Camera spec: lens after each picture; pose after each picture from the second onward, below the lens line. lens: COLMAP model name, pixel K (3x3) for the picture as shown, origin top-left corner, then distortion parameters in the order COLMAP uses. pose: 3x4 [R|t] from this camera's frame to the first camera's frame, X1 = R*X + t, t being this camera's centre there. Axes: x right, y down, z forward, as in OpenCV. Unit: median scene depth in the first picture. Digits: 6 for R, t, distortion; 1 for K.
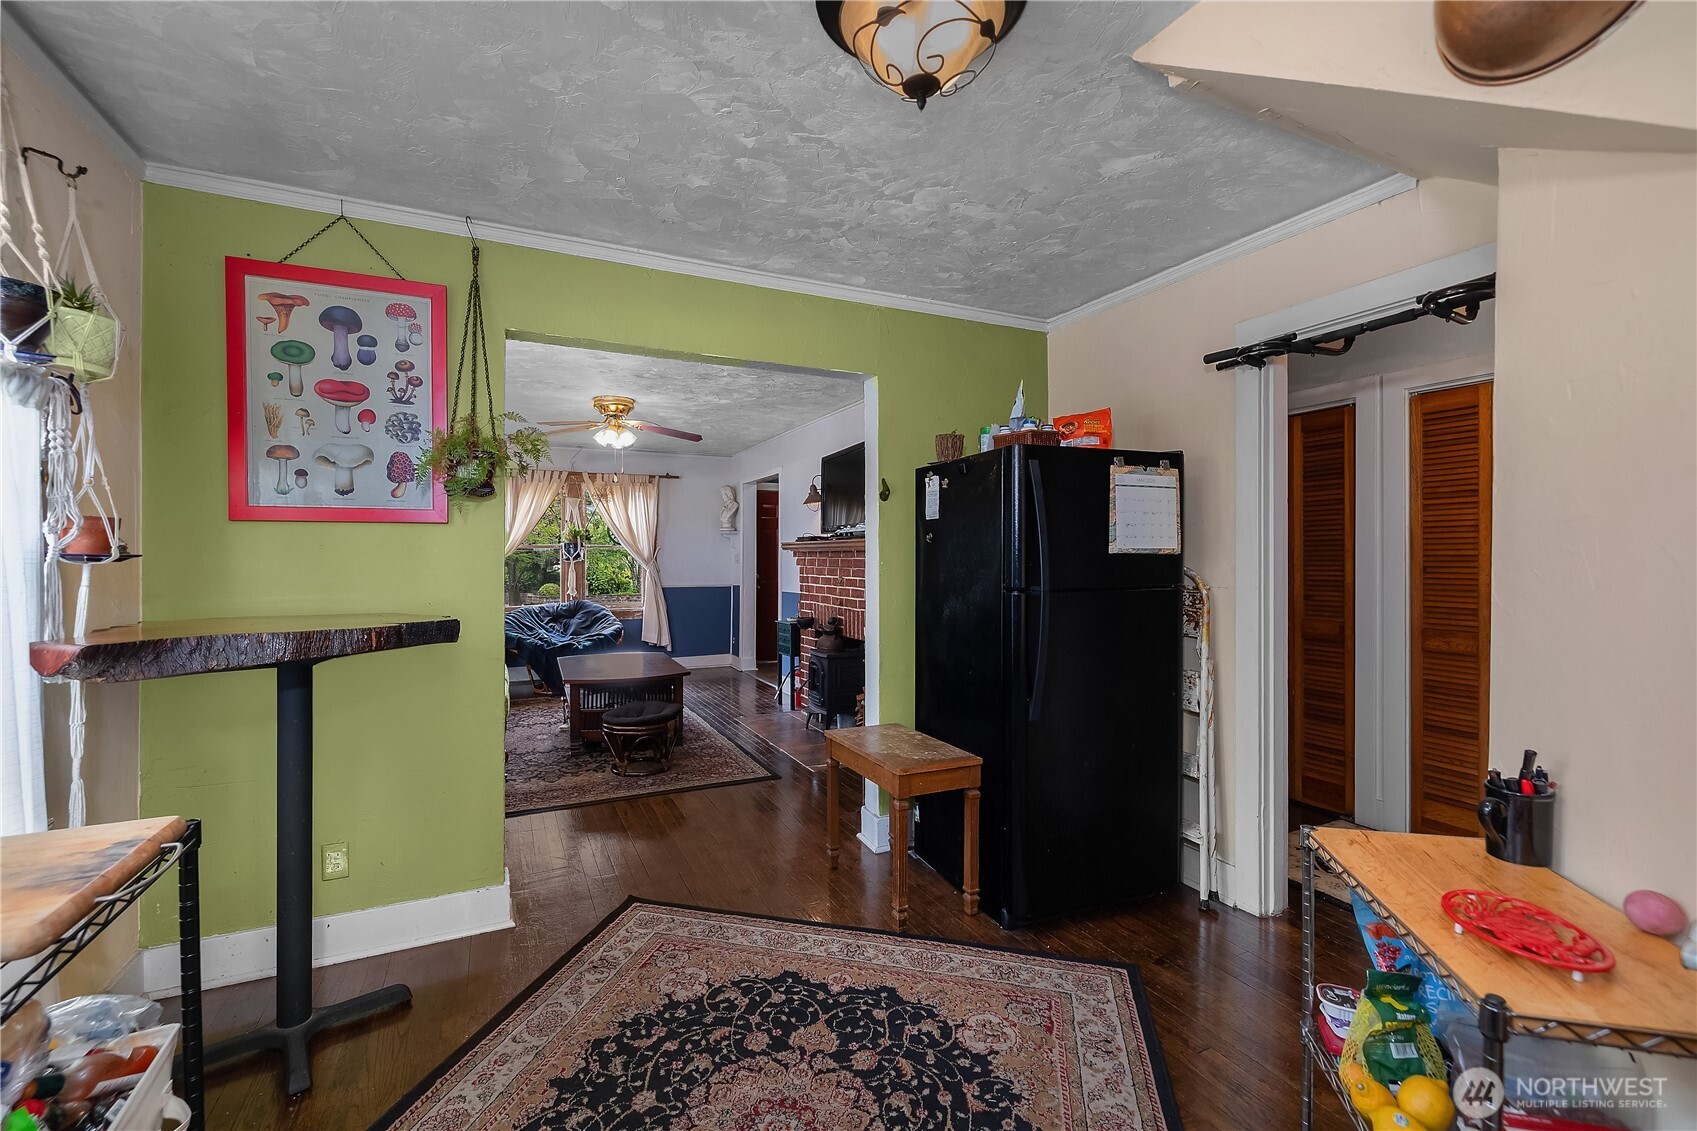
lens RADIAL K [[723.6, 0, 836.7], [0, 723.6, 557.0], [0, 0, 1]] dist [-0.003714, -0.000186]
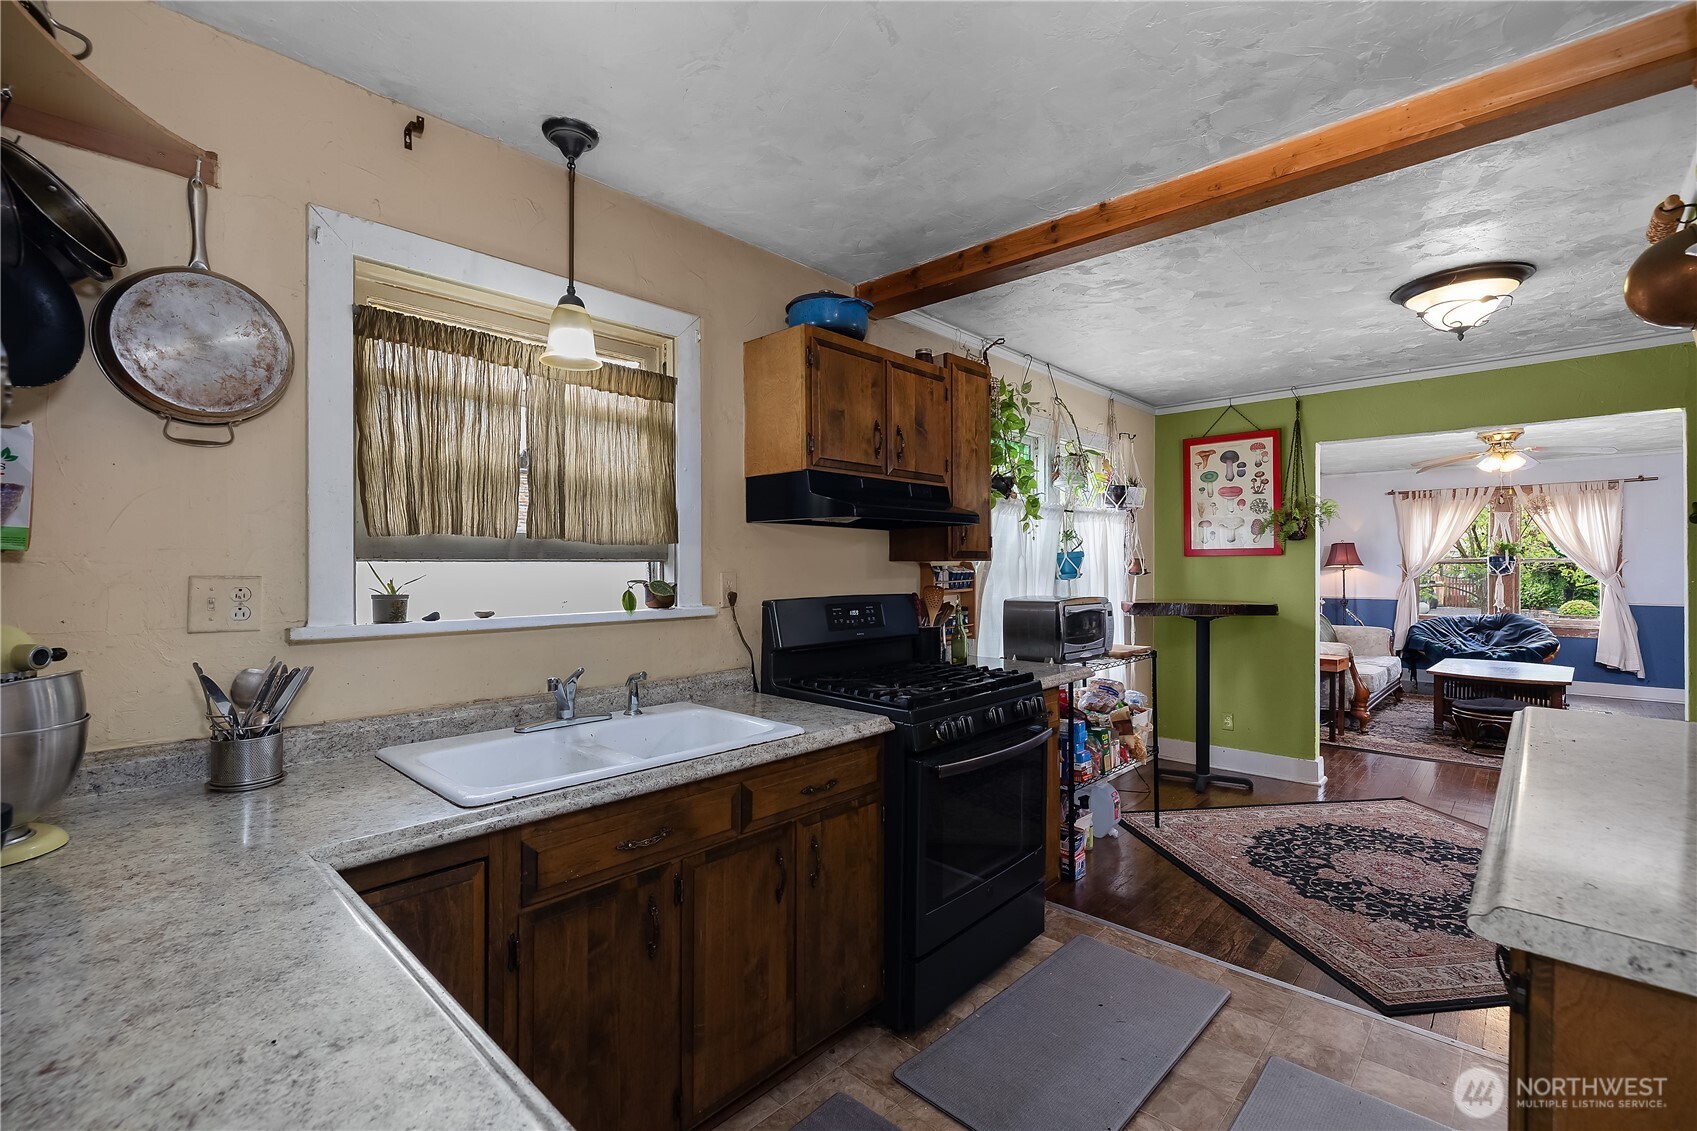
lens RADIAL K [[746.2, 0, 848.5], [0, 746.2, 565.5], [0, 0, 1]] dist [0.006234, 0.000491]
pose [[0.373024, 0.000343, -0.927822, 0.844655], [-0.000892, 1.000000, 0.000011, -0.018792], [0.927821, 0.000824, 0.373024, -0.764757]]
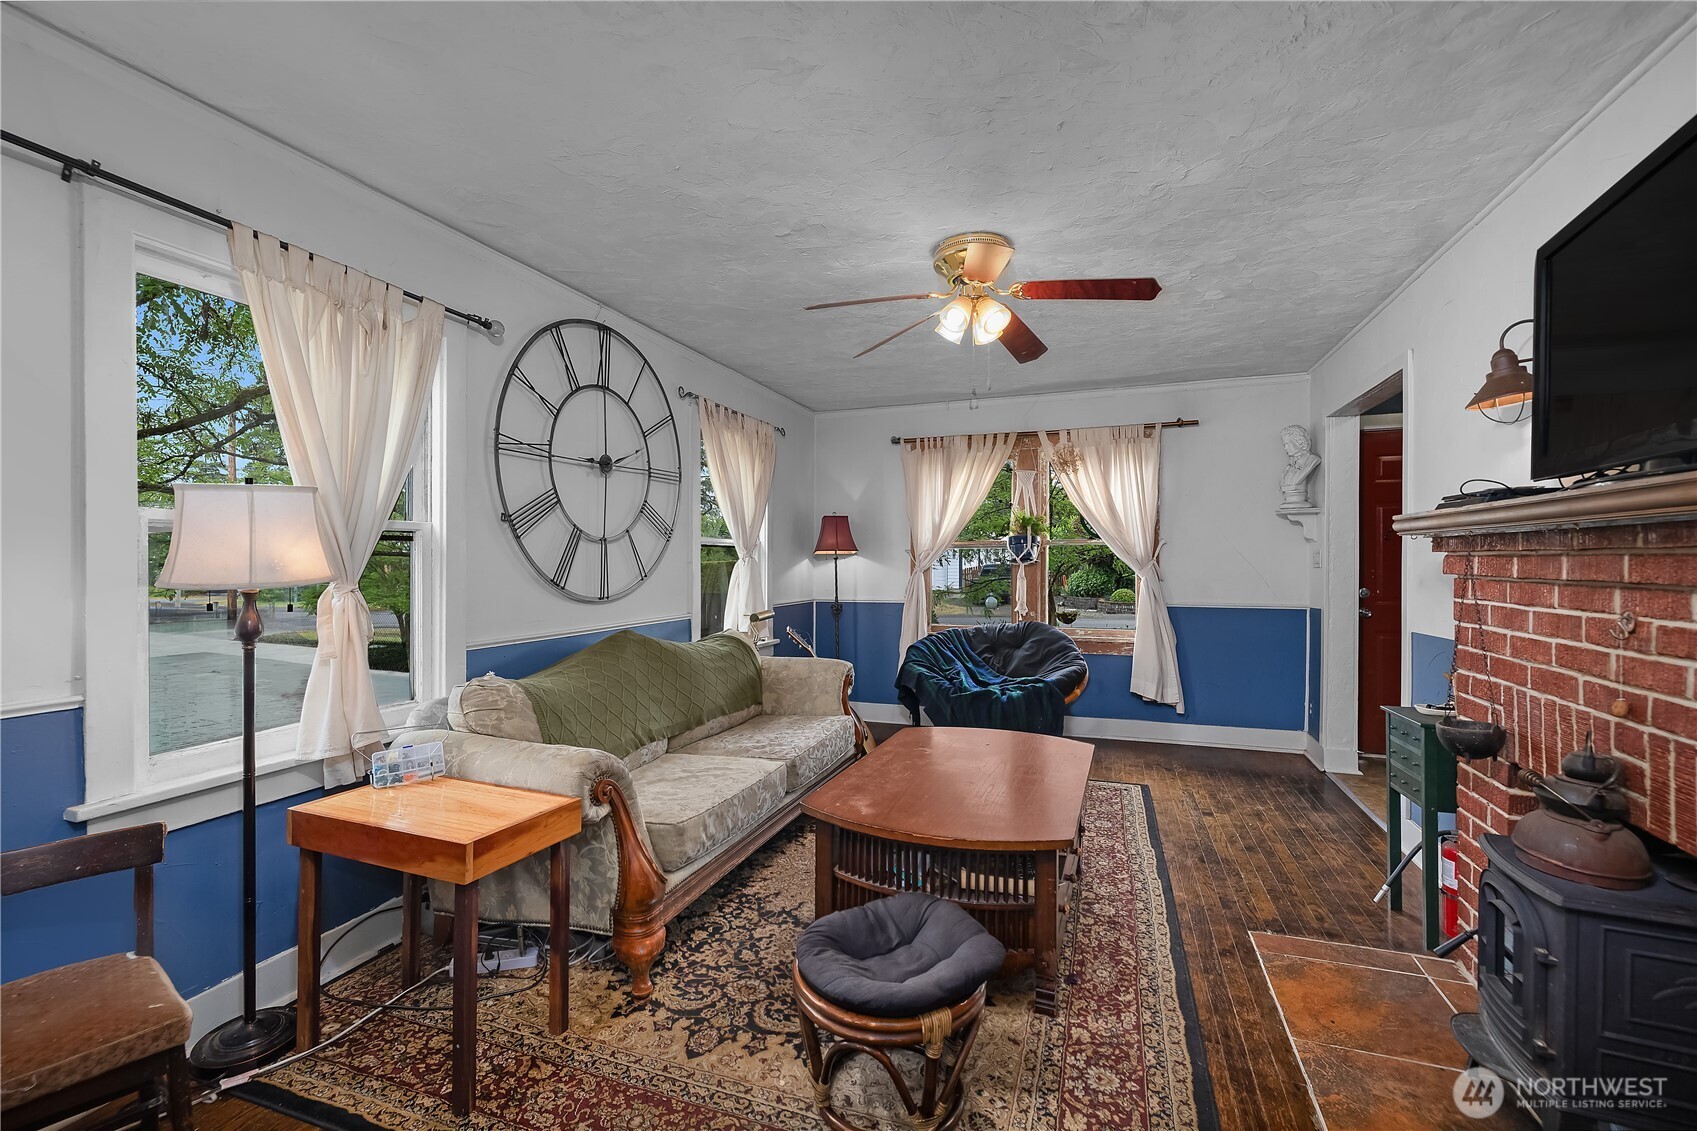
lens RADIAL K [[700.1, 0, 848.5], [0, 700.1, 565.5], [0, 0, 1]] dist [-0.000259, 0.000132]
pose [[0.699149, 0.002377, -0.714972, -0.028244], [0.002943, 0.999976, 0.006202, 0.009638], [0.714970, -0.006440, 0.699125, 1.310914]]
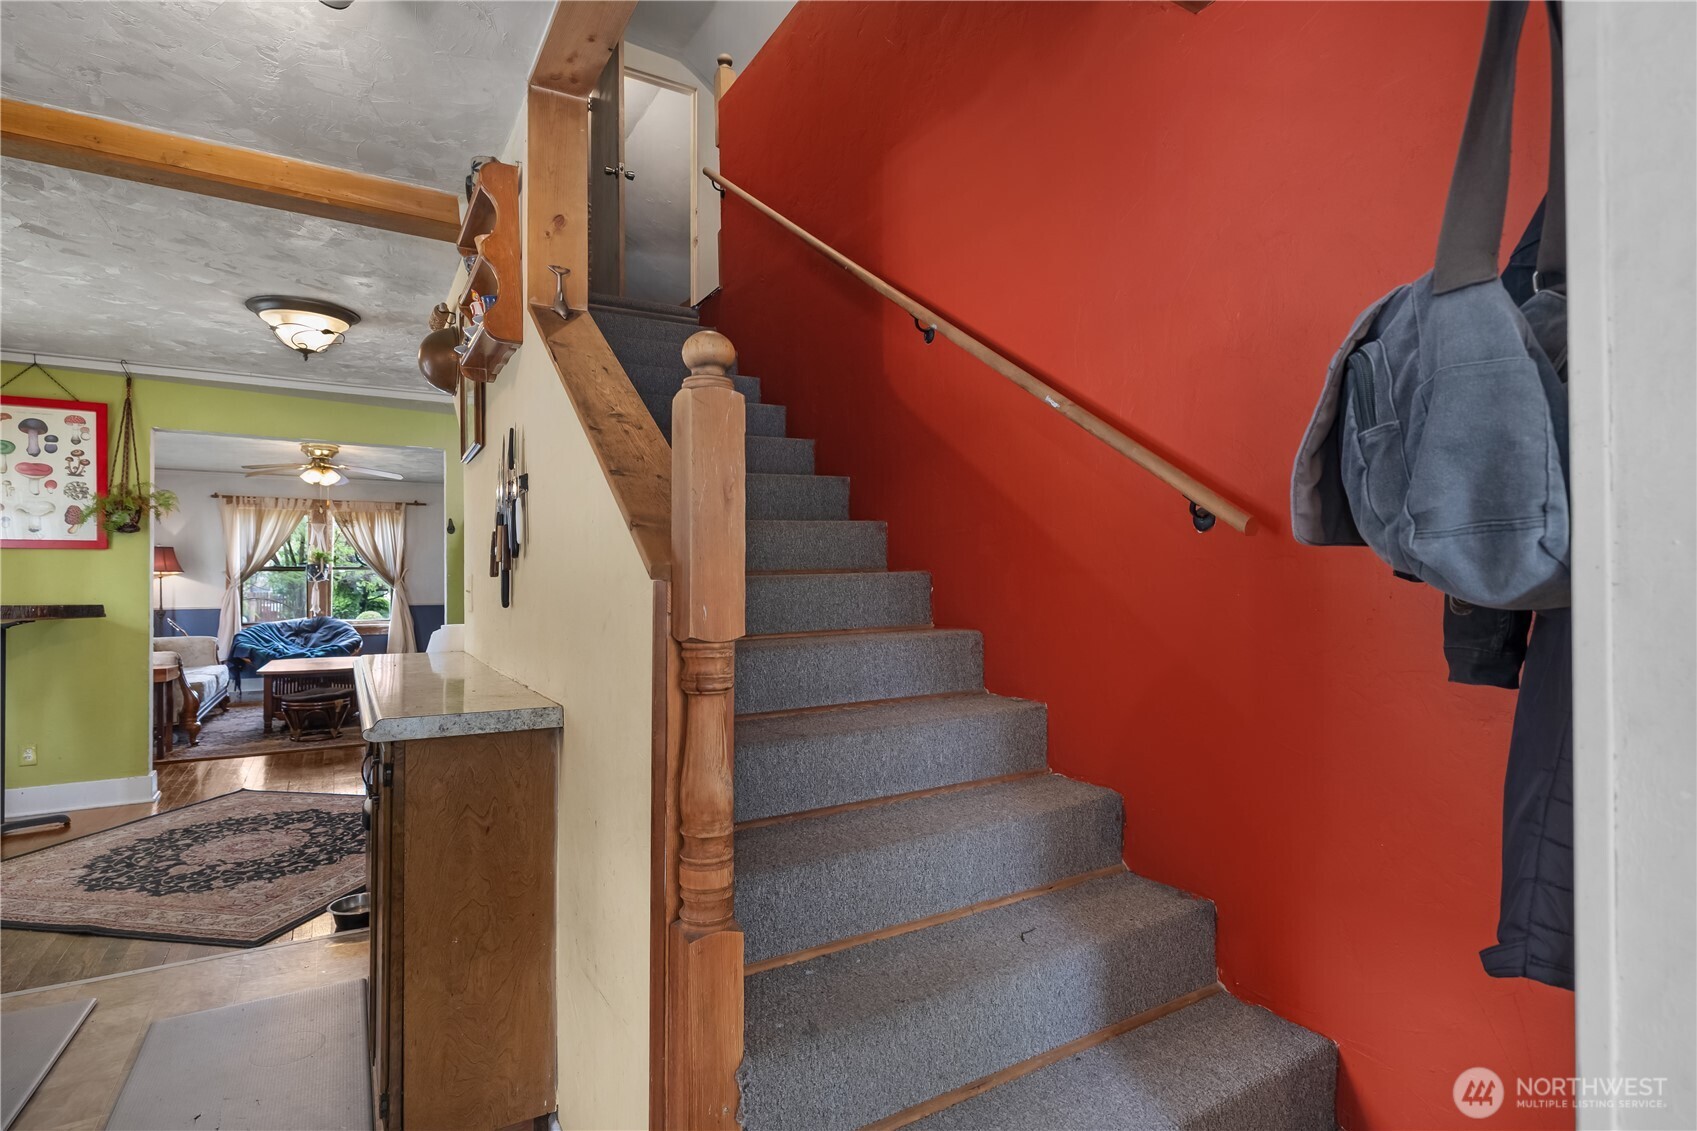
lens RADIAL K [[829.1, 0, 847.8], [0, 829.1, 573.2], [0, 0, 1]] dist [-0.003716, -0.000795]
pose [[0.994040, -0.003209, 0.108973, 0.926731], [0.004499, 0.999923, -0.011597, 0.037404], [-0.108927, 0.012019, 0.993977, -1.040883]]
